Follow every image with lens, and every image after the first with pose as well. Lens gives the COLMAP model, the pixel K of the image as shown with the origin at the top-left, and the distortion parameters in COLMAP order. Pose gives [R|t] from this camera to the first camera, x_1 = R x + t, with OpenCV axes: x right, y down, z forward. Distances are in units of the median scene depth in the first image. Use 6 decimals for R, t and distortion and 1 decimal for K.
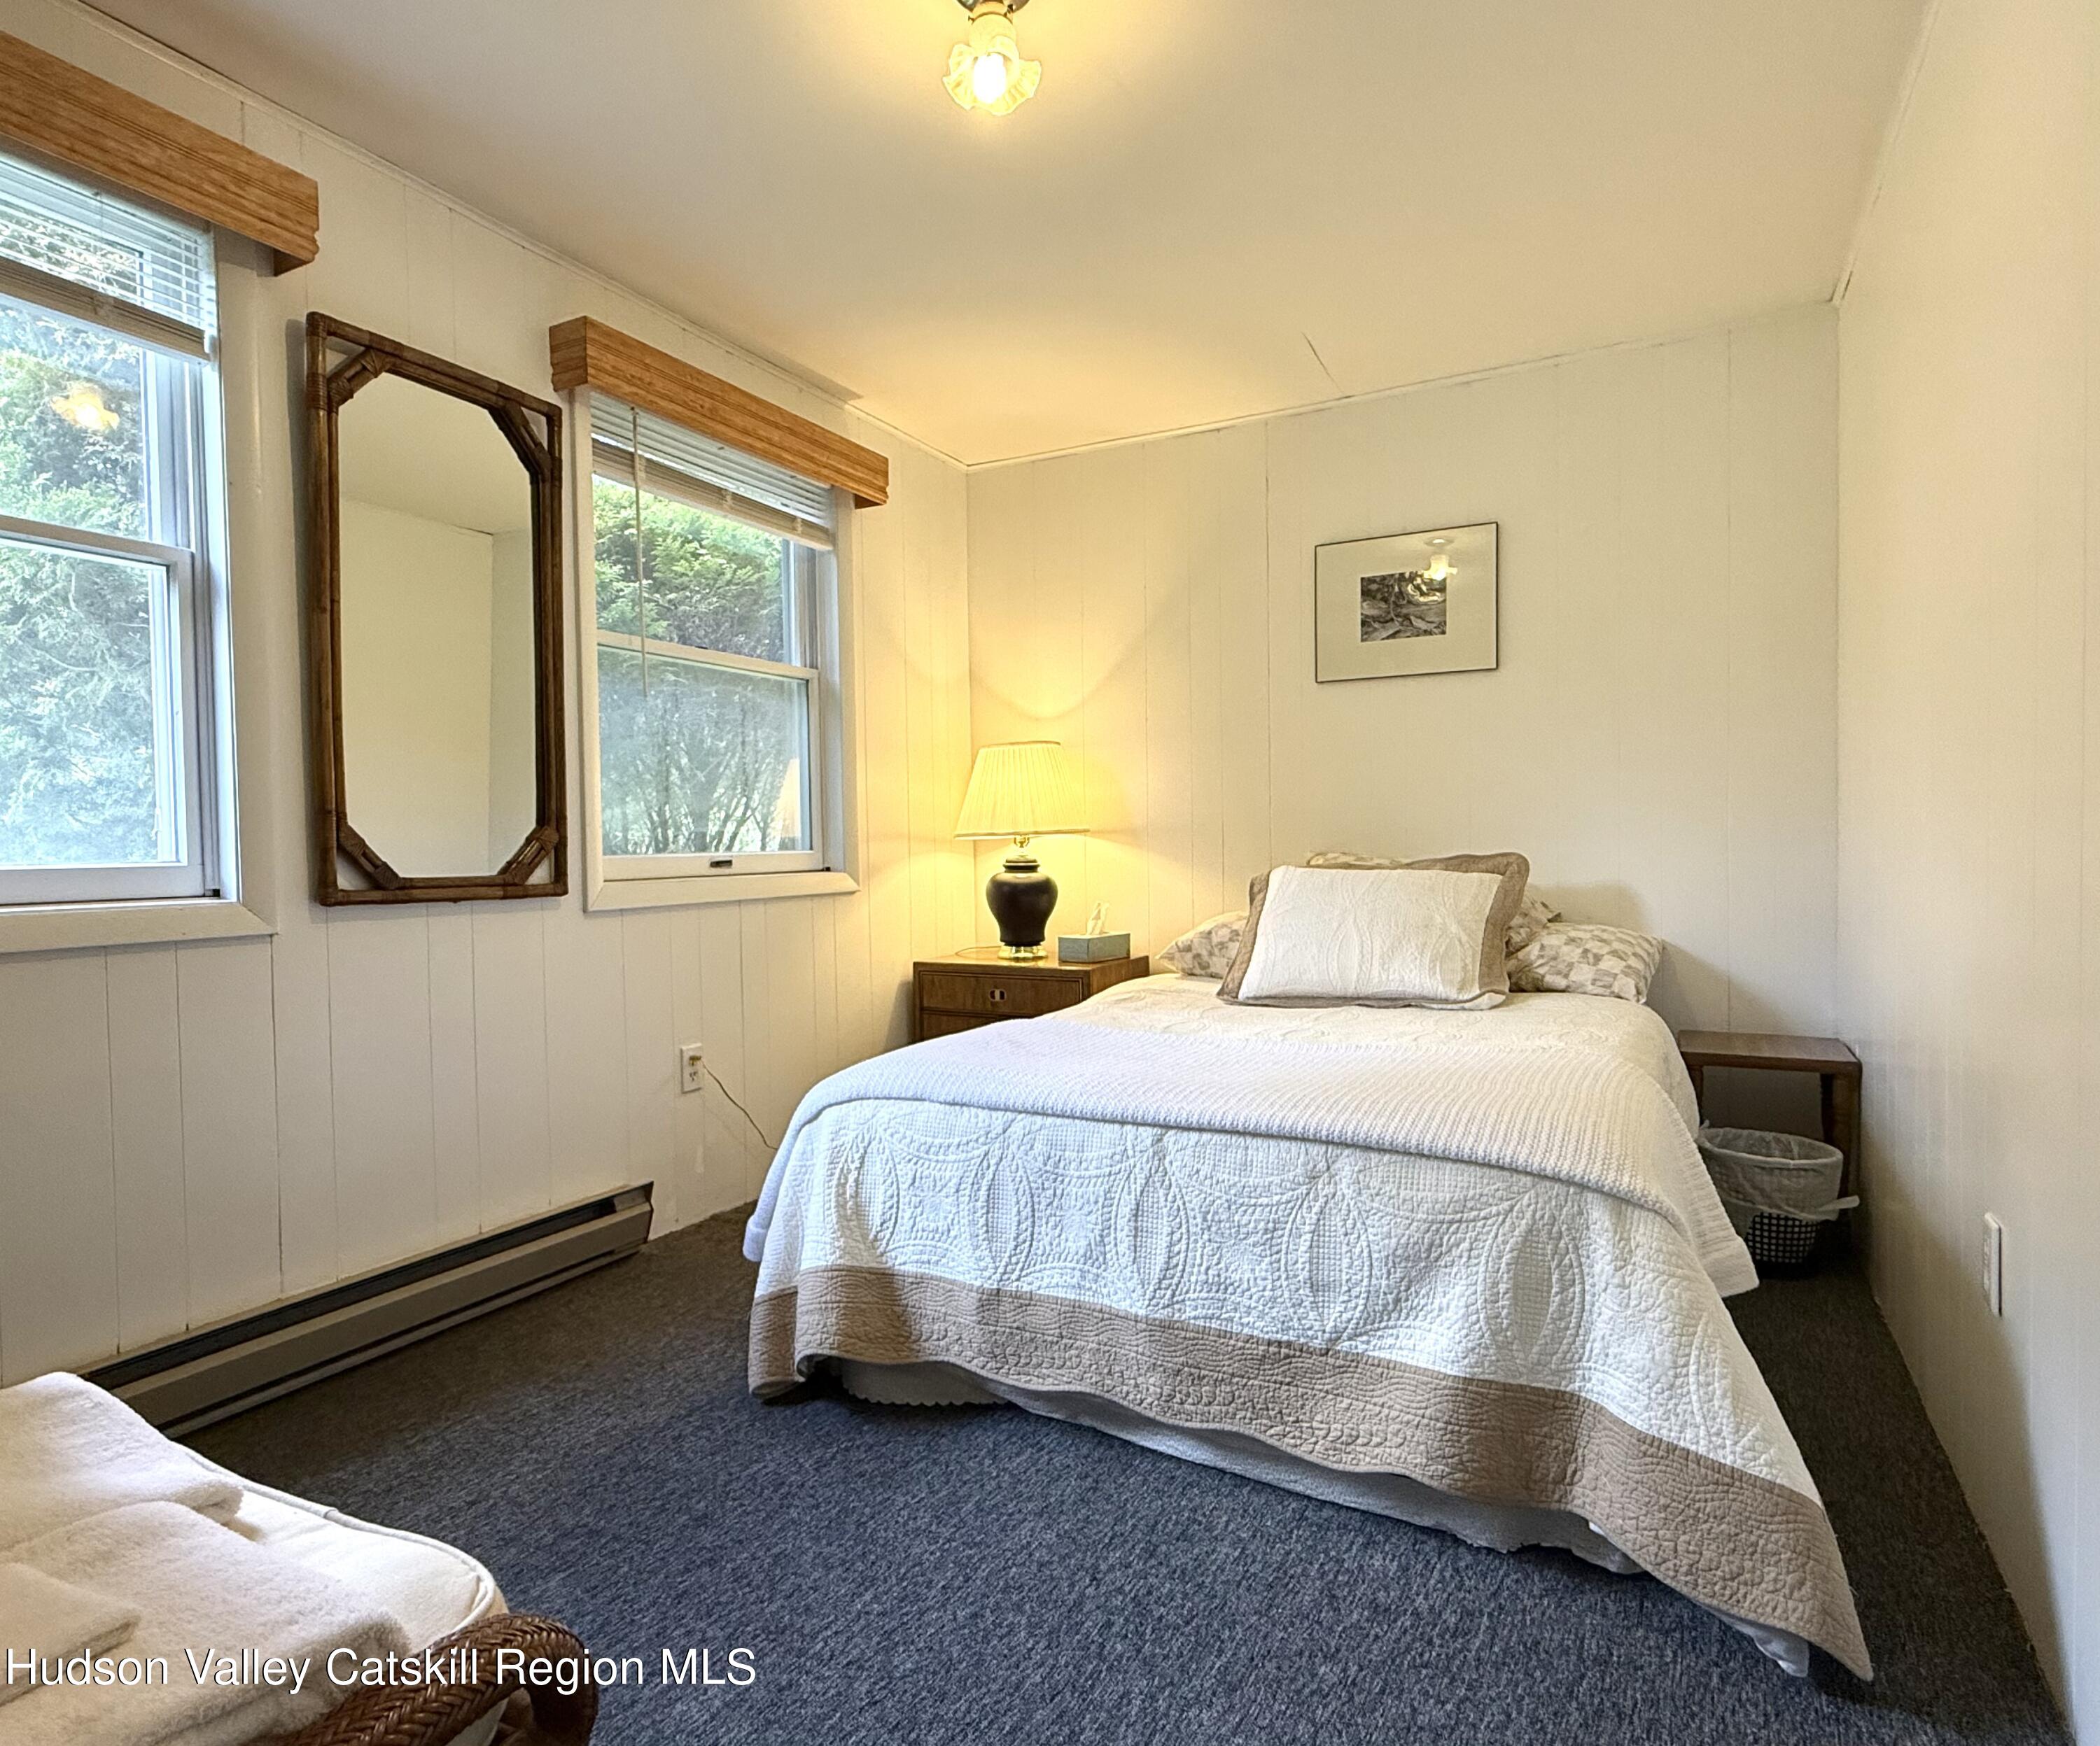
lens RADIAL K [[1151.5, 0, 1055.7], [0, 1151.5, 872.0], [0, 0, 1]] dist [-0.003112, 0.001158]
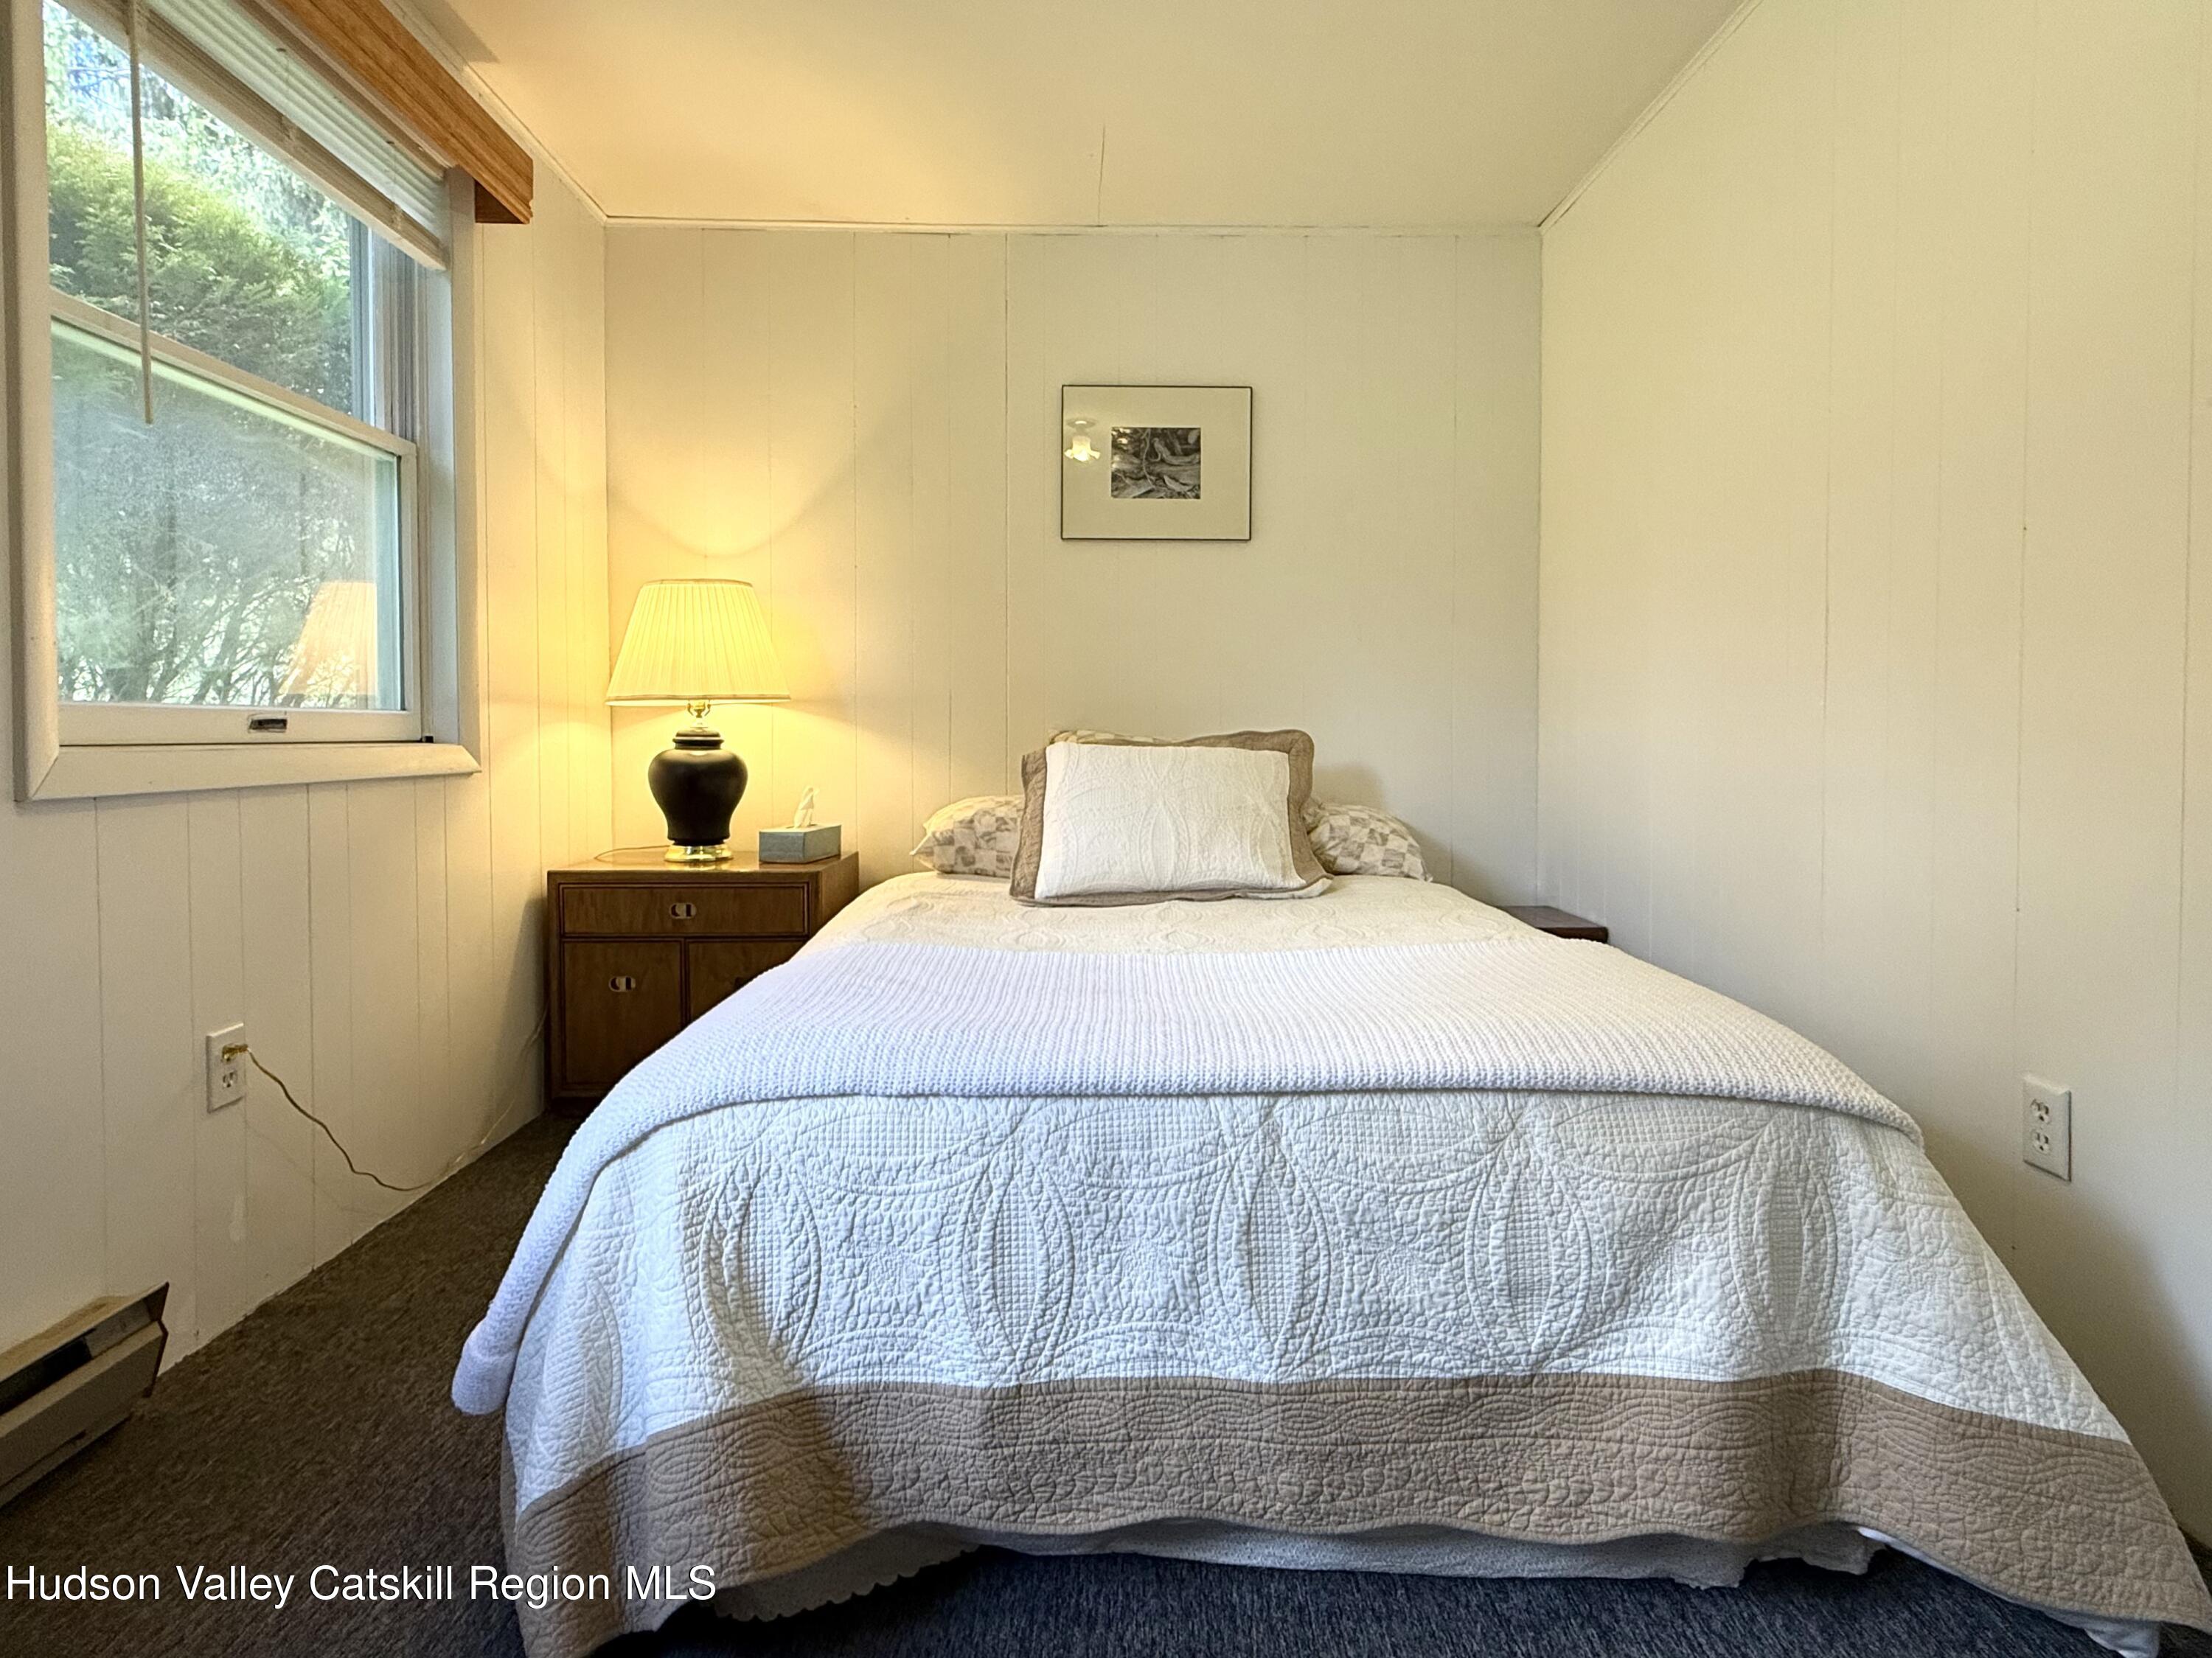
lens RADIAL K [[1113.1, 0, 1099.5], [0, 1113.1, 757.7], [0, 0, 1]] dist [-0.002570, 0.000880]
pose [[0.880488, 0.006841, 0.474019, -0.280734], [-0.002480, 0.999949, -0.009825, 0.024183], [-0.474062, 0.007475, 0.880460, 0.413069]]
